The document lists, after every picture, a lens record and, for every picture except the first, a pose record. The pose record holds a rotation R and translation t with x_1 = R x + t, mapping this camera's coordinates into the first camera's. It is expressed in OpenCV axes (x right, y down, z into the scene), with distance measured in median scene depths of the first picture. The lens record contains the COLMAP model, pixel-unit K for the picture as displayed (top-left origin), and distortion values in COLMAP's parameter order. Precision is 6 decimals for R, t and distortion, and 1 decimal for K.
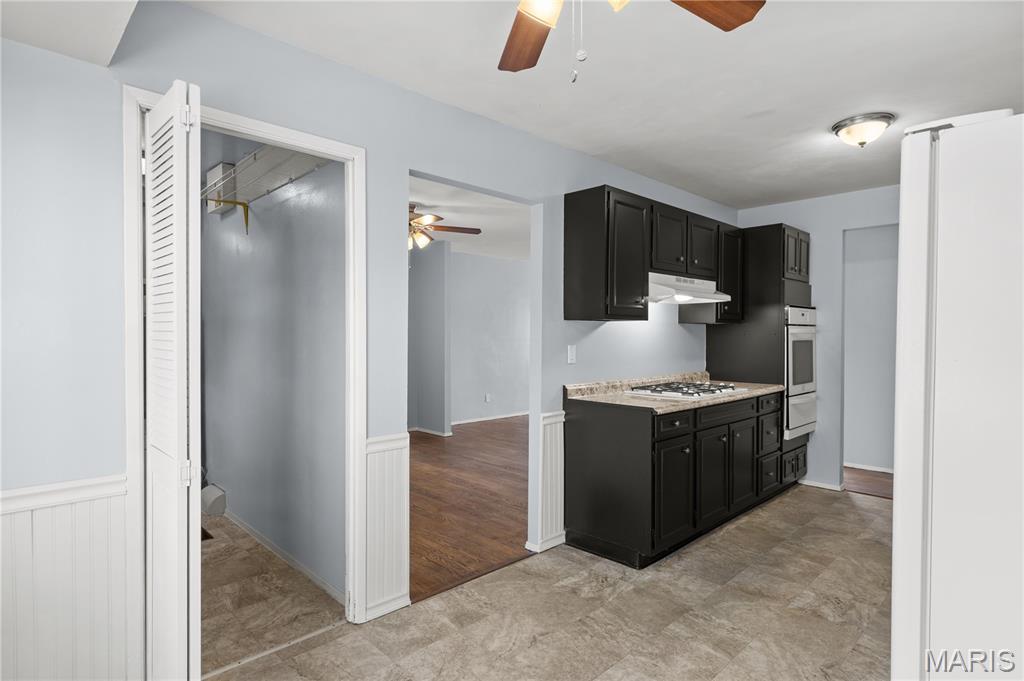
lens RADIAL K [[527.0, 0, 512.0], [0, 527.0, 340.5], [0, 0, 1]] dist [0.002613, -0.000104]
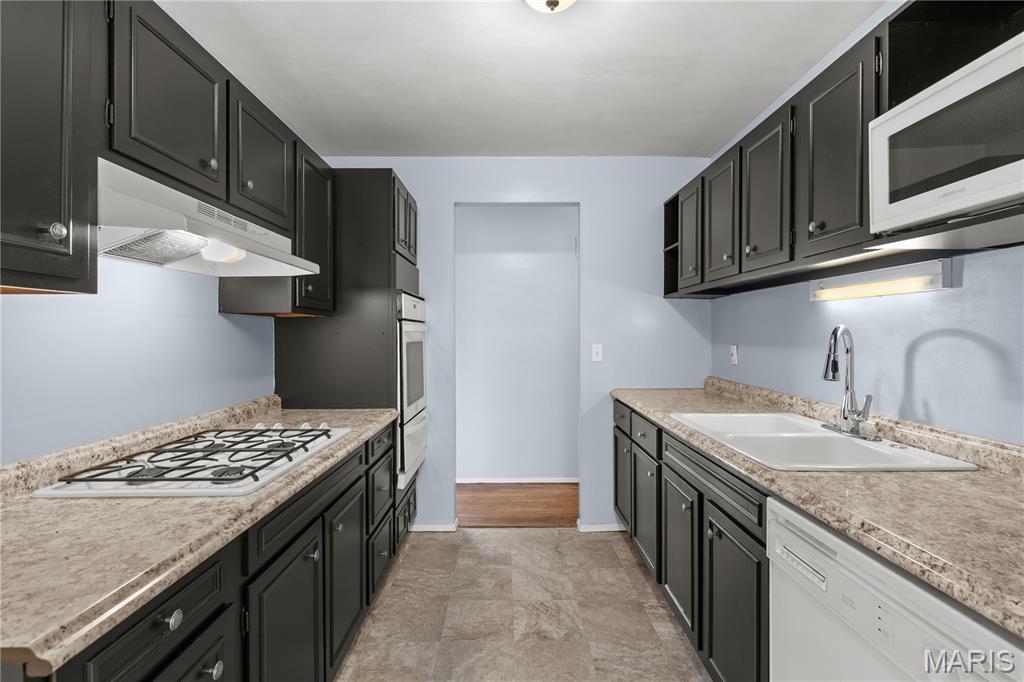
lens RADIAL K [[464.6, 0, 514.9], [0, 464.6, 340.0], [0, 0, 1]] dist [0.001198, -0.000274]
pose [[0.678642, -0.009161, 0.734412, 0.184885], [0.007794, 0.999956, 0.005271, -0.005421], [-0.734428, 0.002147, 0.678683, 0.492571]]
